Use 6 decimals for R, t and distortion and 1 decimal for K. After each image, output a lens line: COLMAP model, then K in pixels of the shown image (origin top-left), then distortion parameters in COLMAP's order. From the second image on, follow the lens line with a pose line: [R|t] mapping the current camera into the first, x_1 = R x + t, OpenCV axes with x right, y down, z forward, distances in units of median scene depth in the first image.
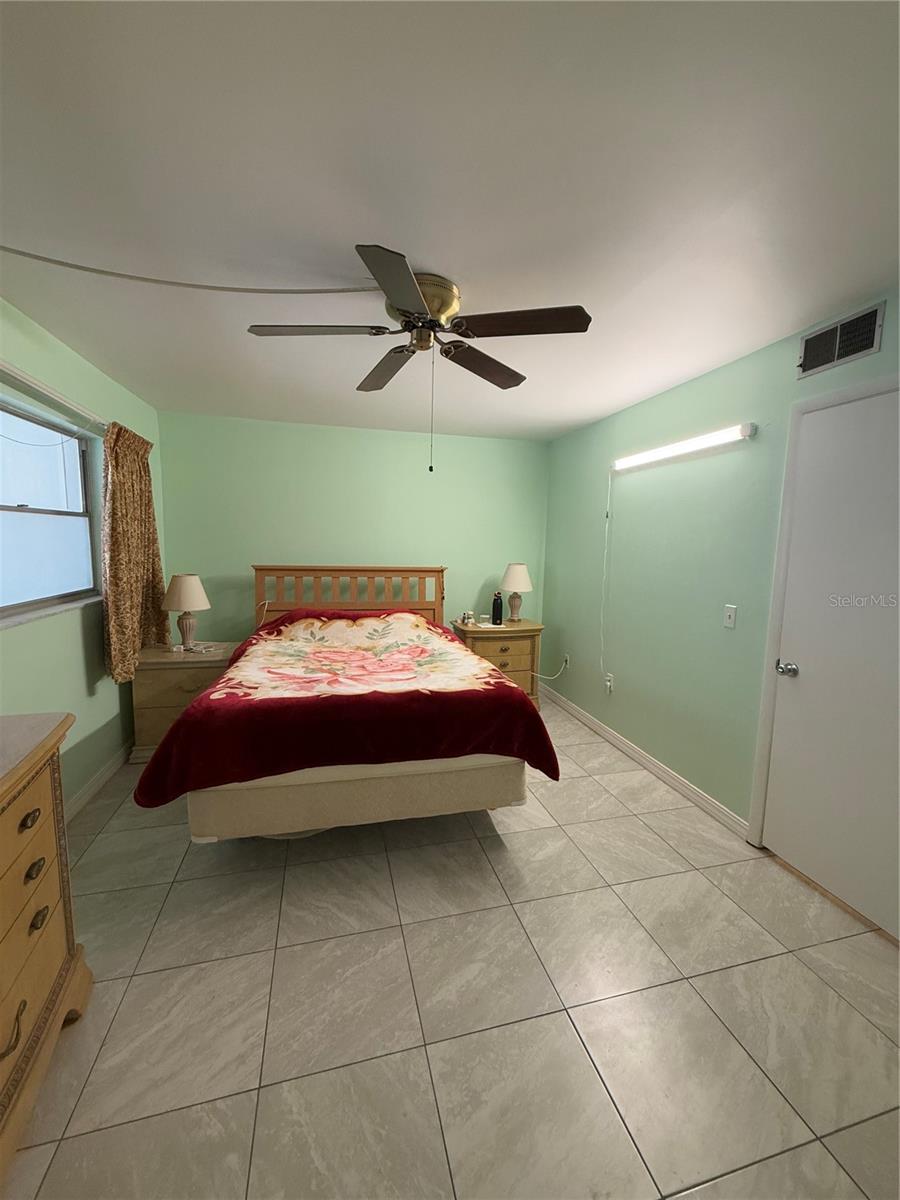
lens RADIAL K [[475.4, 0, 450.7], [0, 475.4, 598.9], [0, 0, 1]] dist [-0.002630, 0.000346]
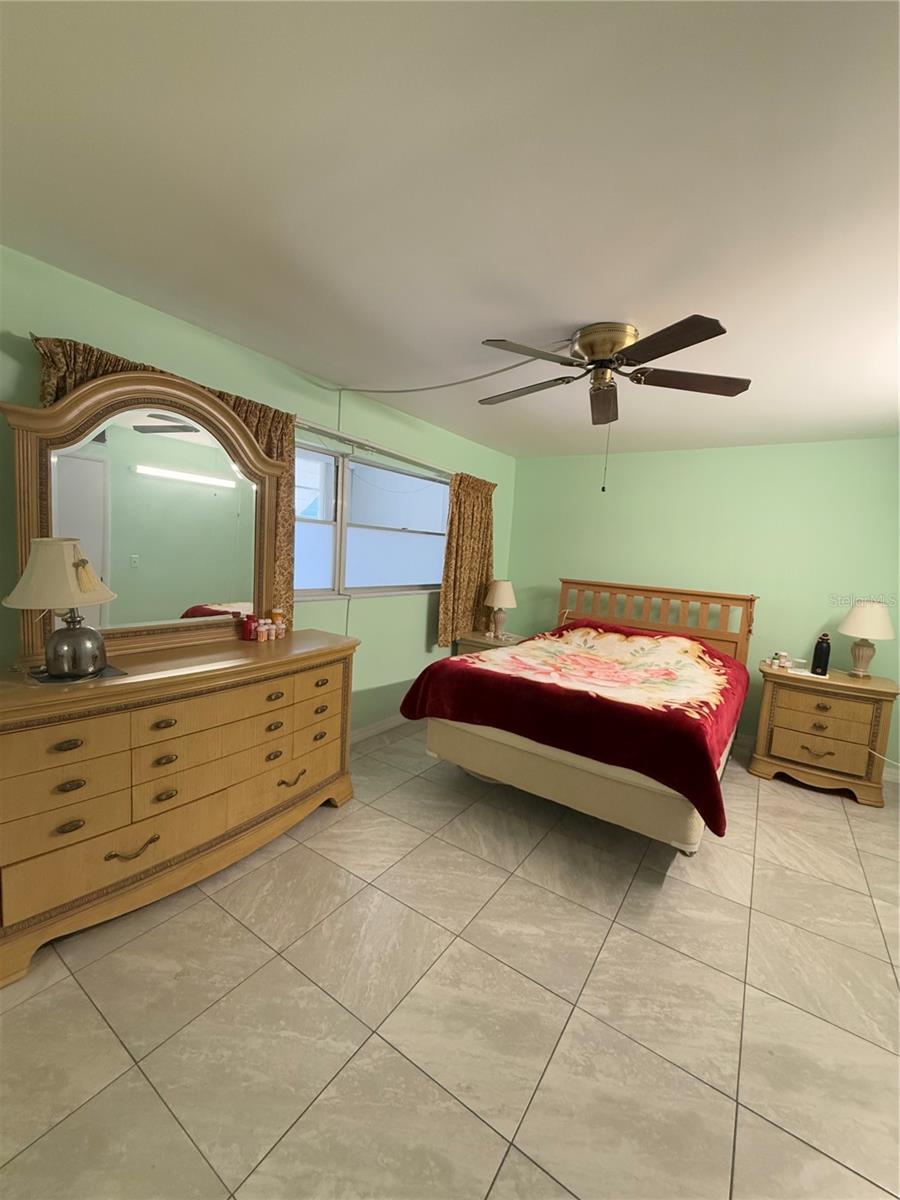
lens RADIAL K [[475.4, 0, 450.0], [0, 475.4, 599.9], [0, 0, 1]] dist [-0.002630, 0.000346]
pose [[0.658556, 0.098444, -0.746065, 0.452830], [-0.138327, 0.990349, 0.008575, 0.016285], [0.739709, 0.097554, 0.665818, 0.021008]]
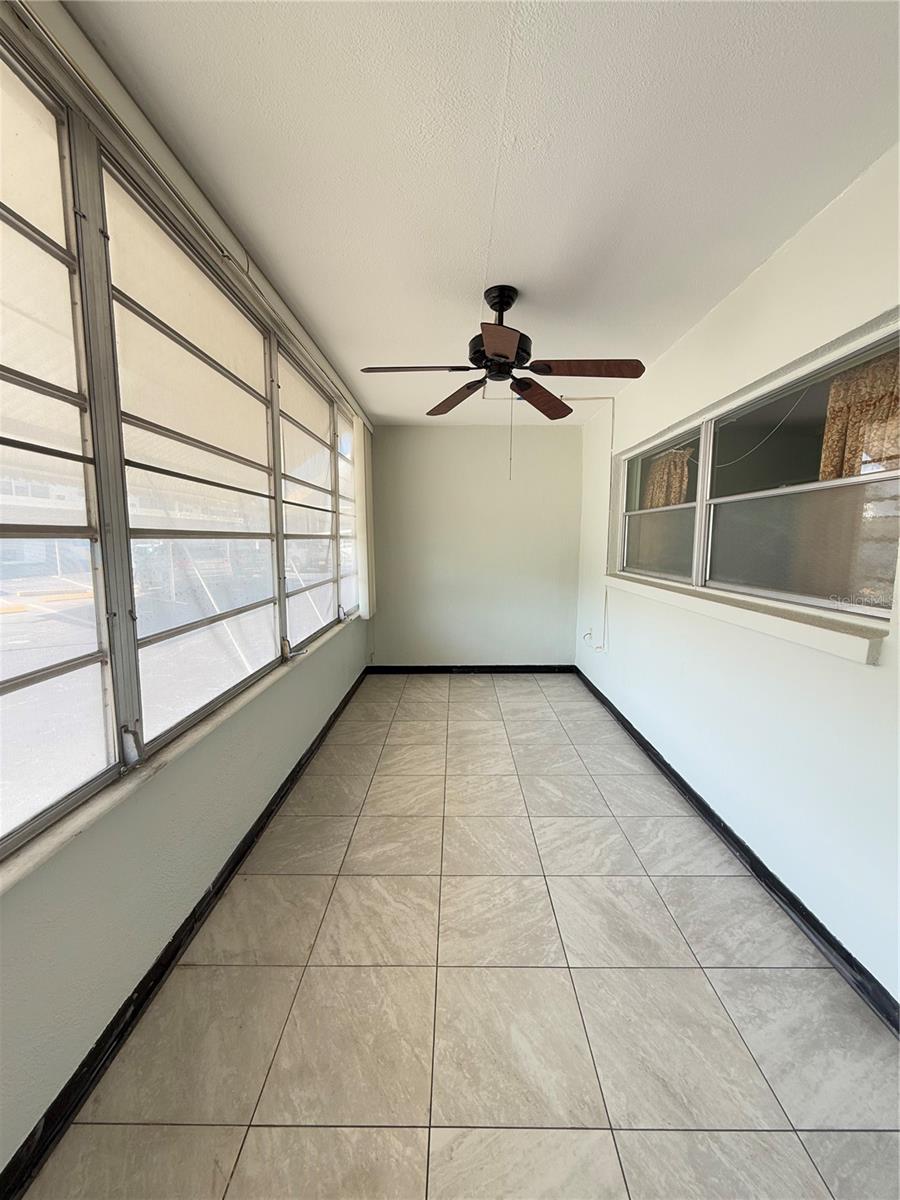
lens RADIAL K [[475.4, 0, 450.6], [0, 475.4, 597.7], [0, 0, 1]] dist [-0.002630, 0.000346]
pose [[-0.964320, -0.045697, 0.260767, 0.110236], [0.018033, 0.971365, 0.236909, -0.159161], [-0.264126, 0.233158, -0.935882, 1.334752]]
